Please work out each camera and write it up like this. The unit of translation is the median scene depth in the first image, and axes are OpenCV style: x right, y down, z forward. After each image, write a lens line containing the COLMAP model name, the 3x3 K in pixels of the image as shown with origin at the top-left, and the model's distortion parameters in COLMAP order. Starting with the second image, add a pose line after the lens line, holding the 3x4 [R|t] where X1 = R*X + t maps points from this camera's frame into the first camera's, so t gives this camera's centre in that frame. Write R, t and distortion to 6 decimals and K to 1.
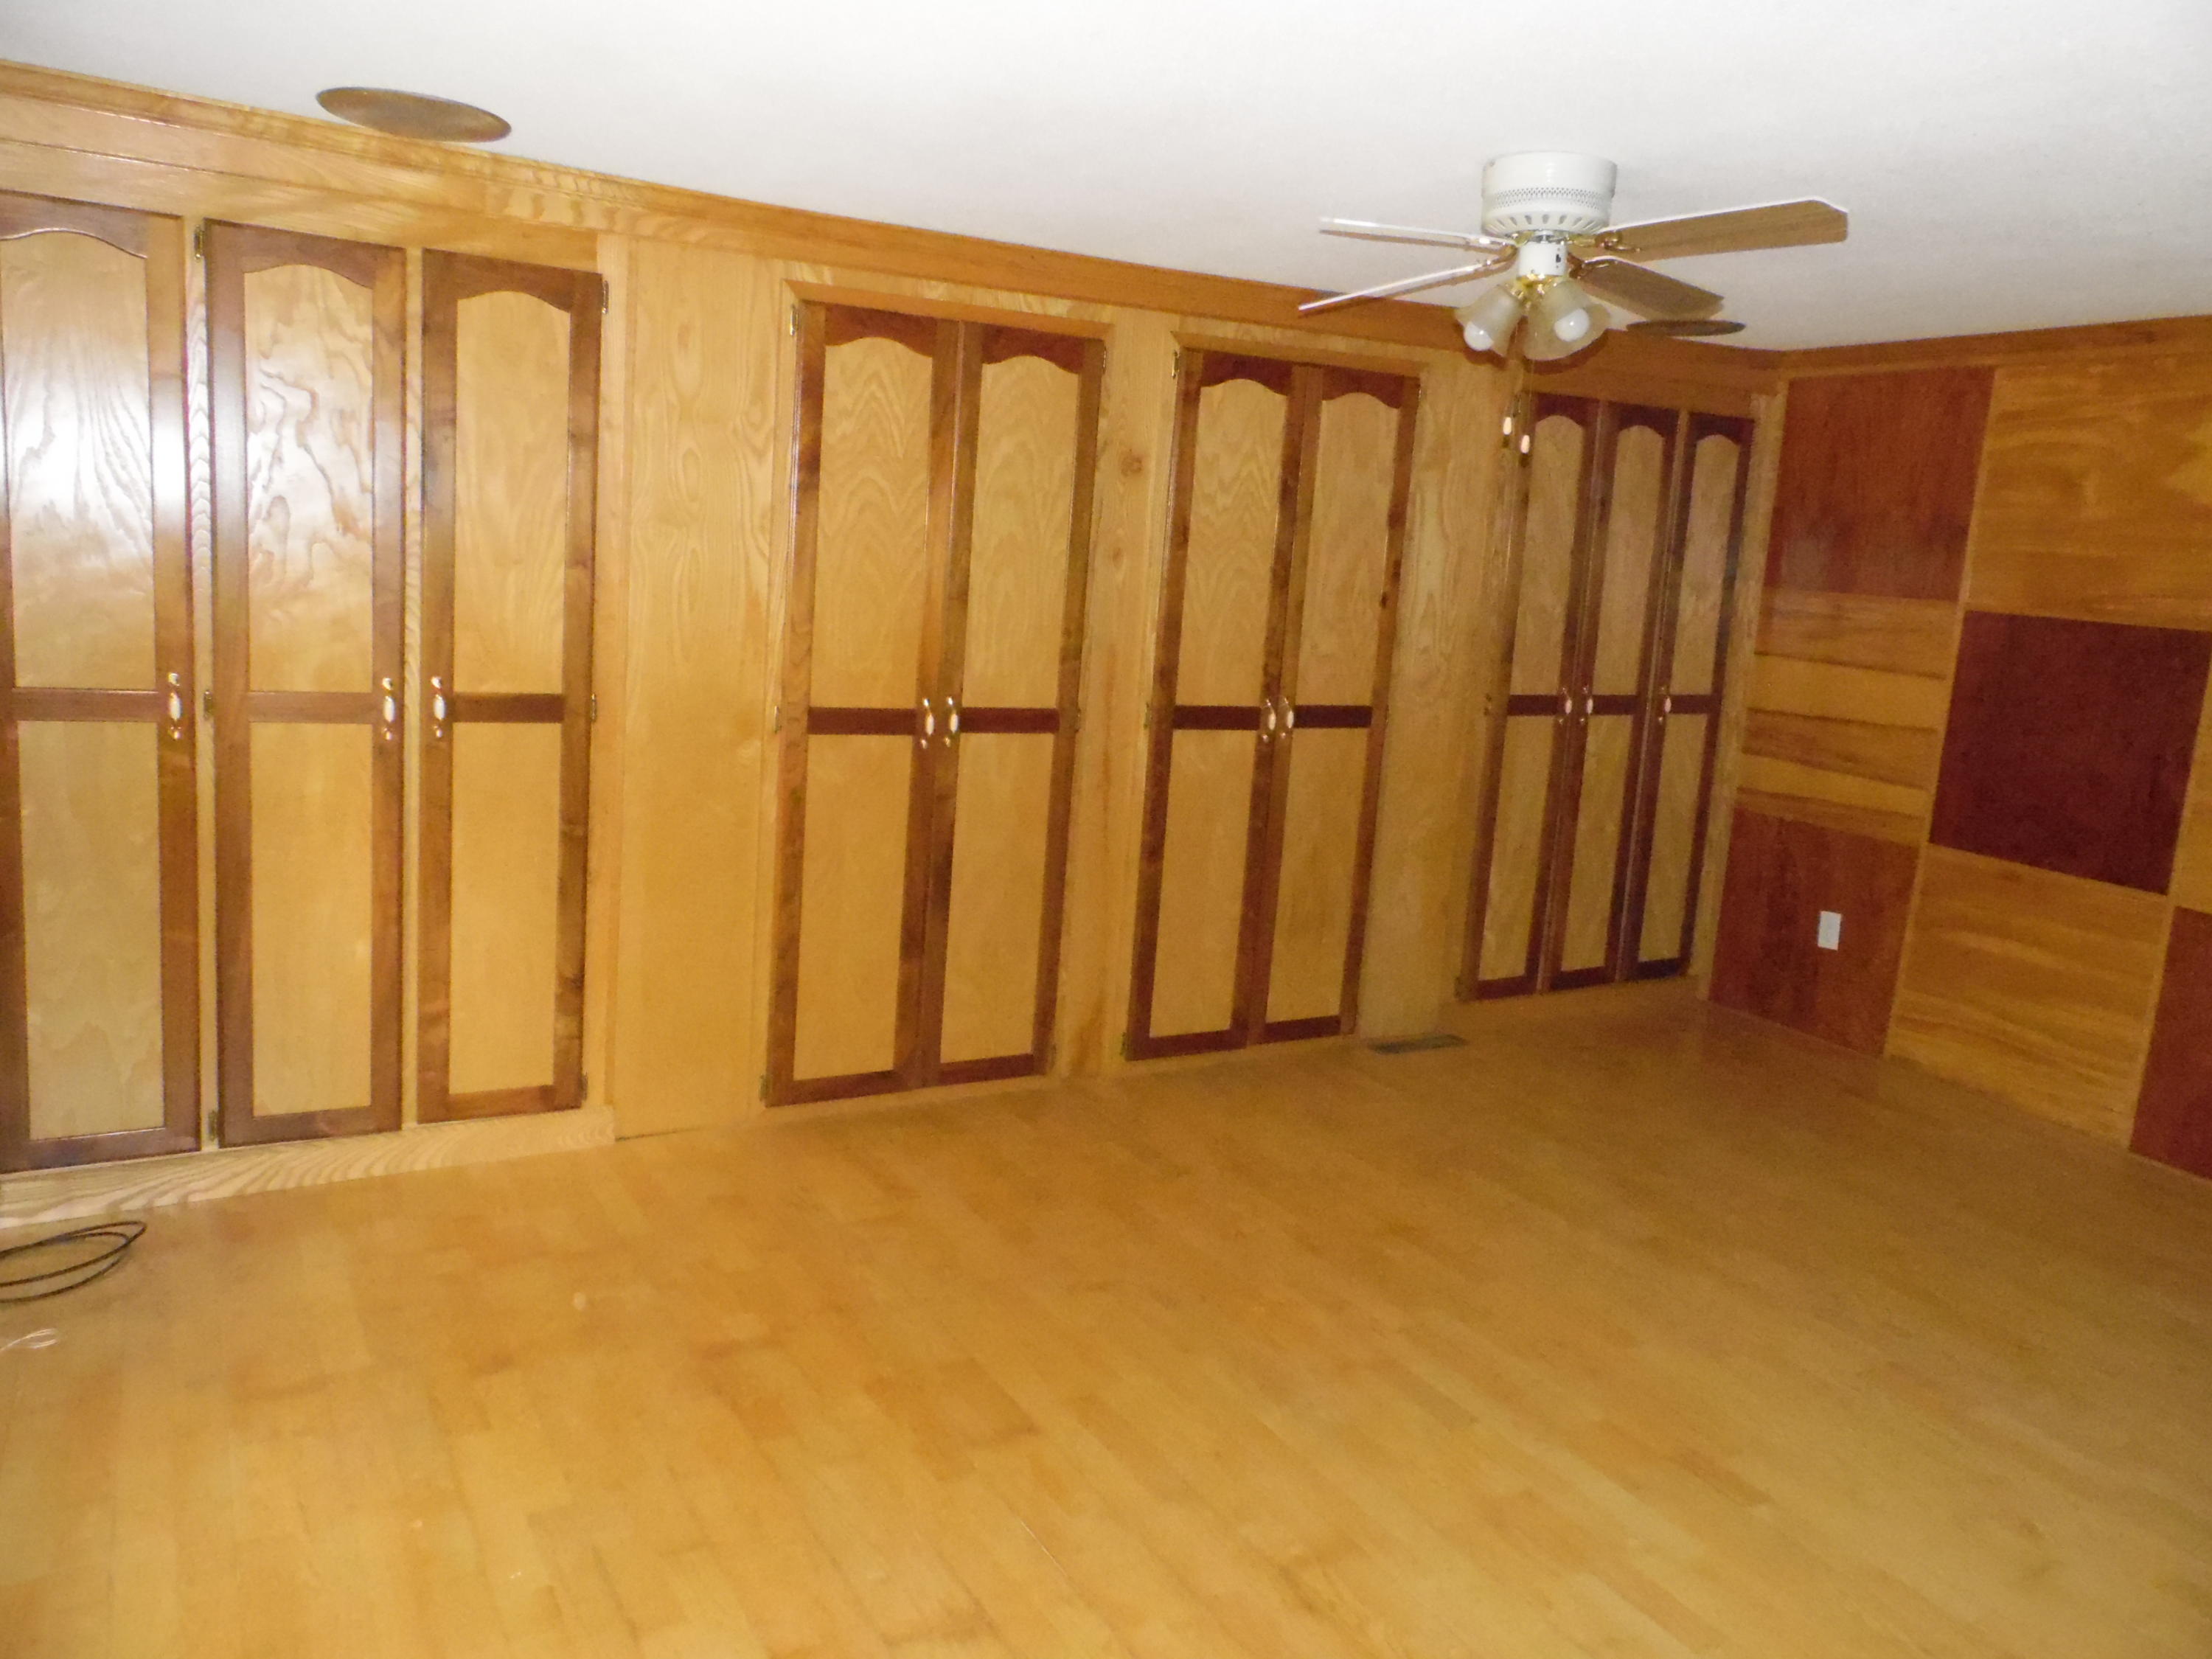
lens RADIAL K [[1657.8, 0, 1107.0], [0, 1657.8, 819.6], [0, 0, 1]] dist [-0.035957, 0.079609]
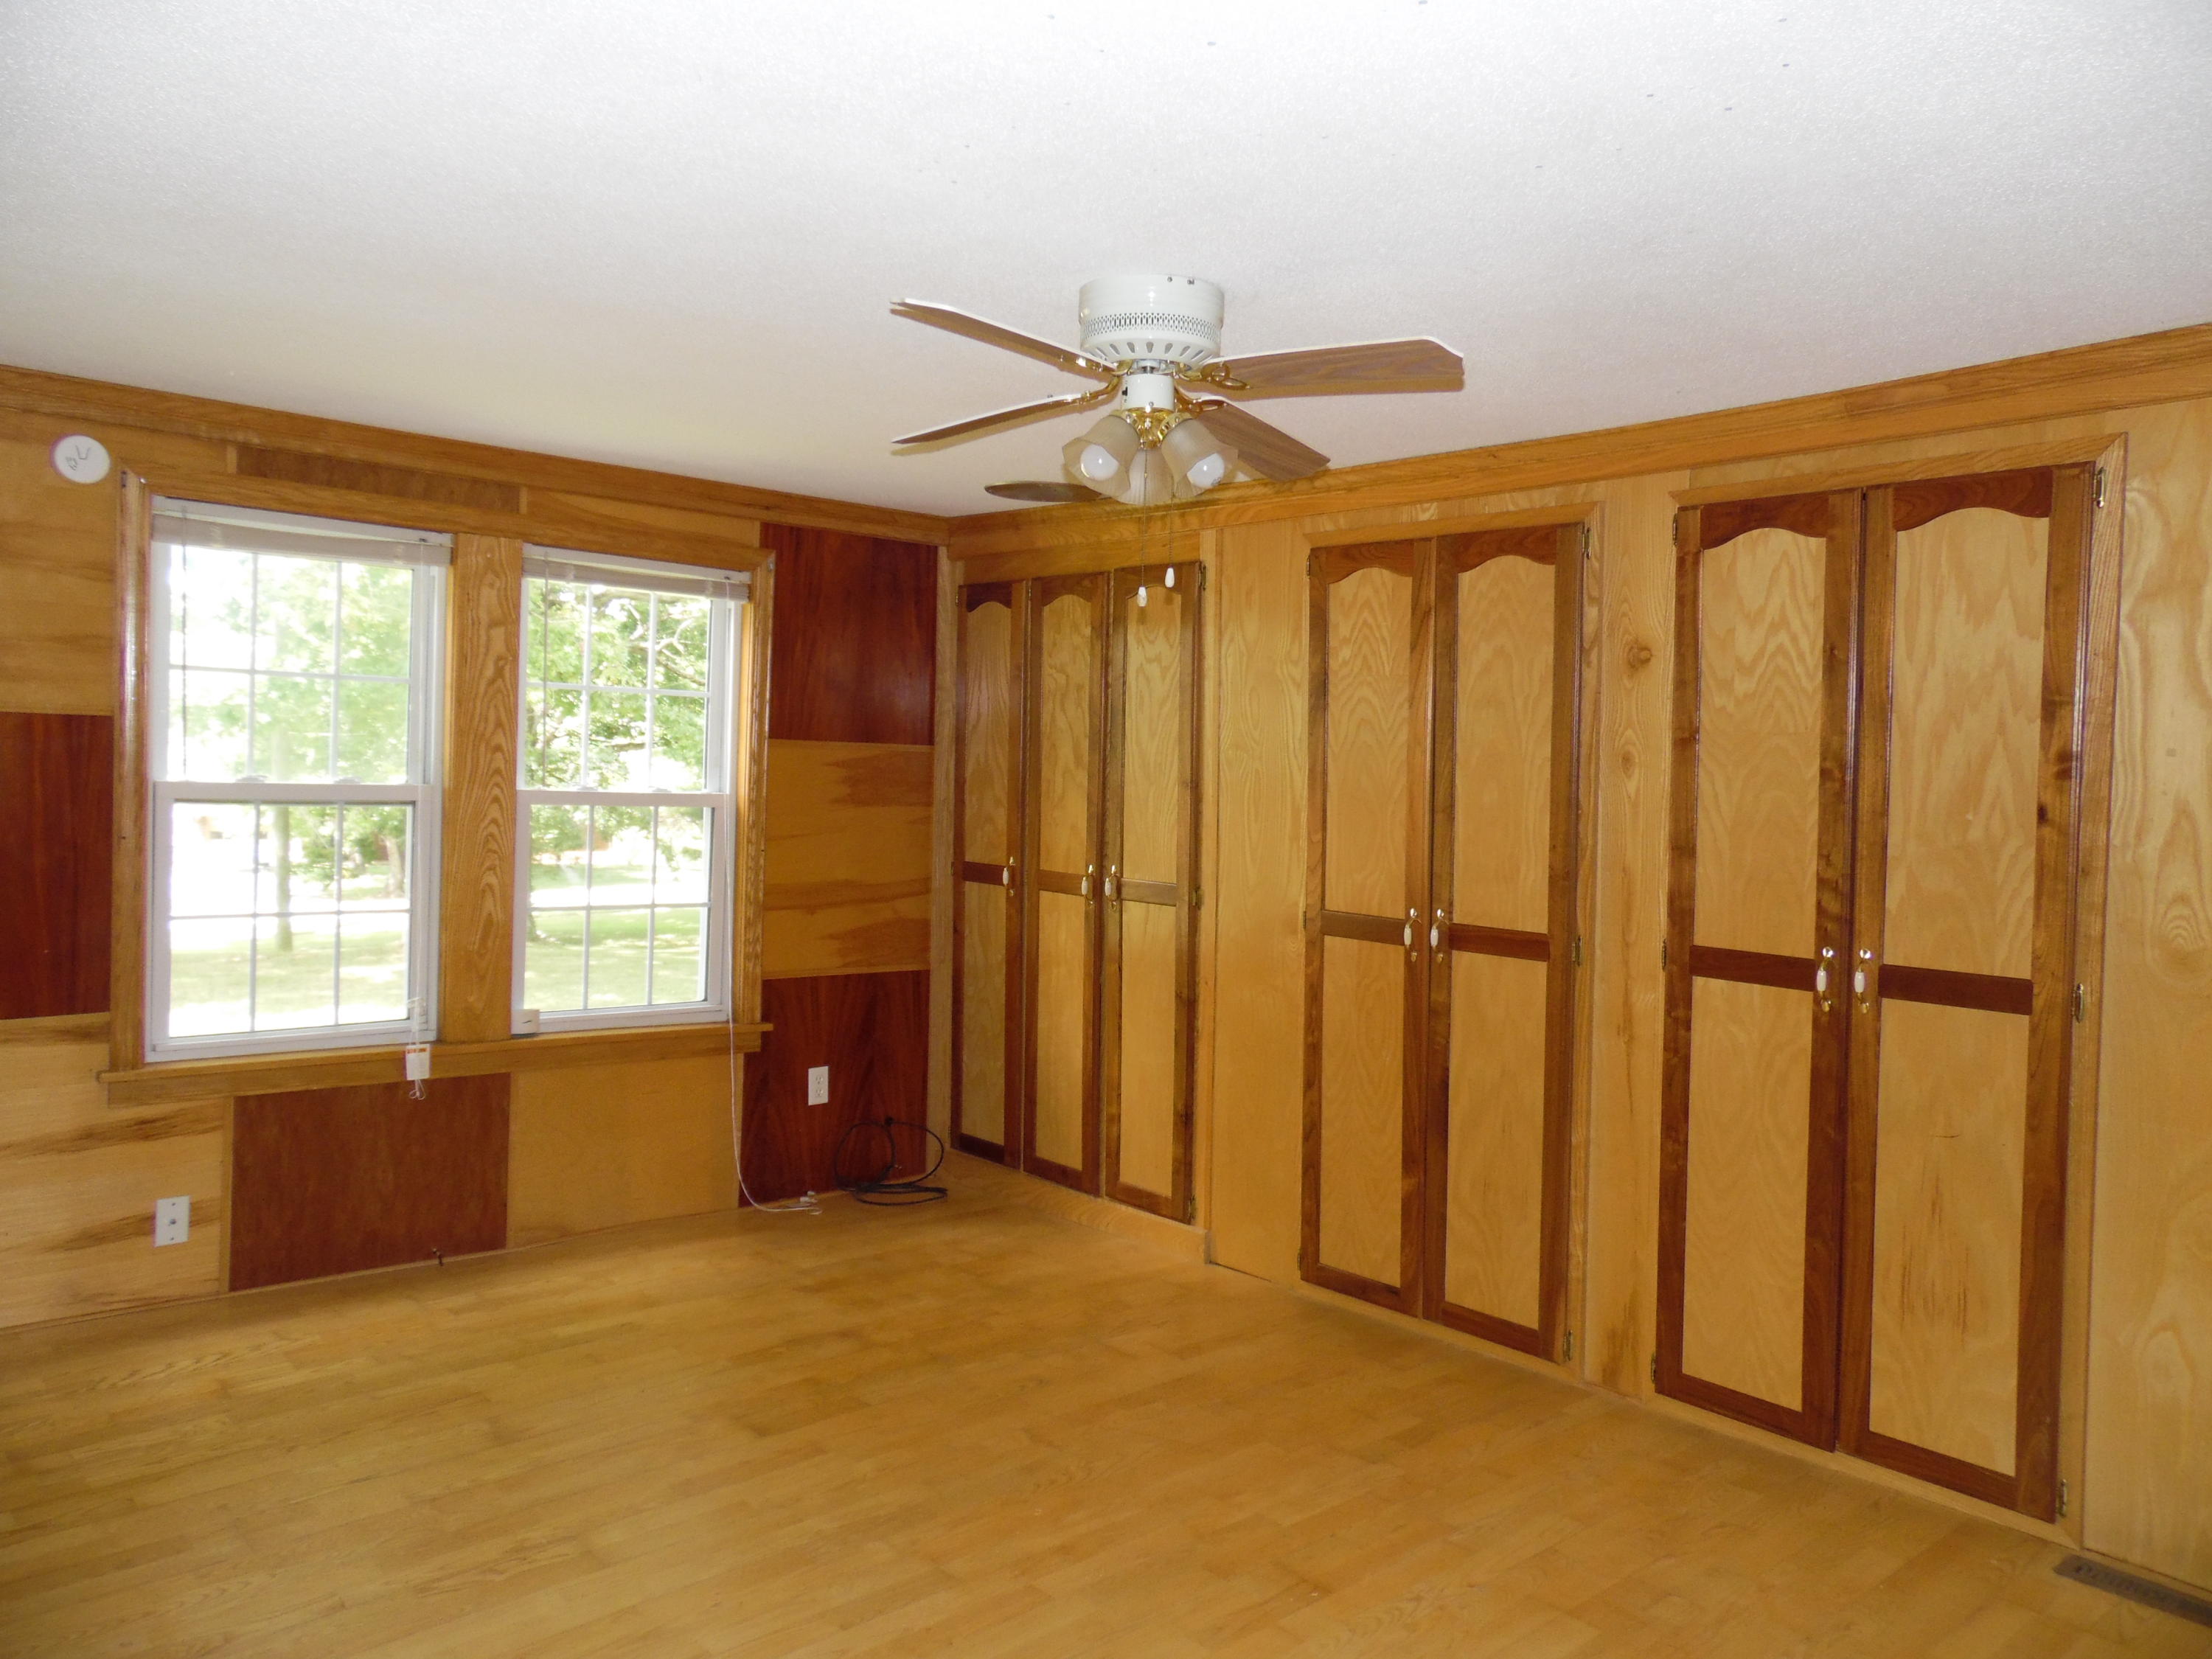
lens RADIAL K [[1657.8, 0, 1107.0], [0, 1657.8, 819.6], [0, 0, 1]] dist [-0.035957, 0.079609]
pose [[0.209179, -0.015672, -0.977752, 0.810761], [-0.164134, 0.985124, -0.050905, -0.044813], [0.964004, 0.171131, 0.203495, 0.599273]]
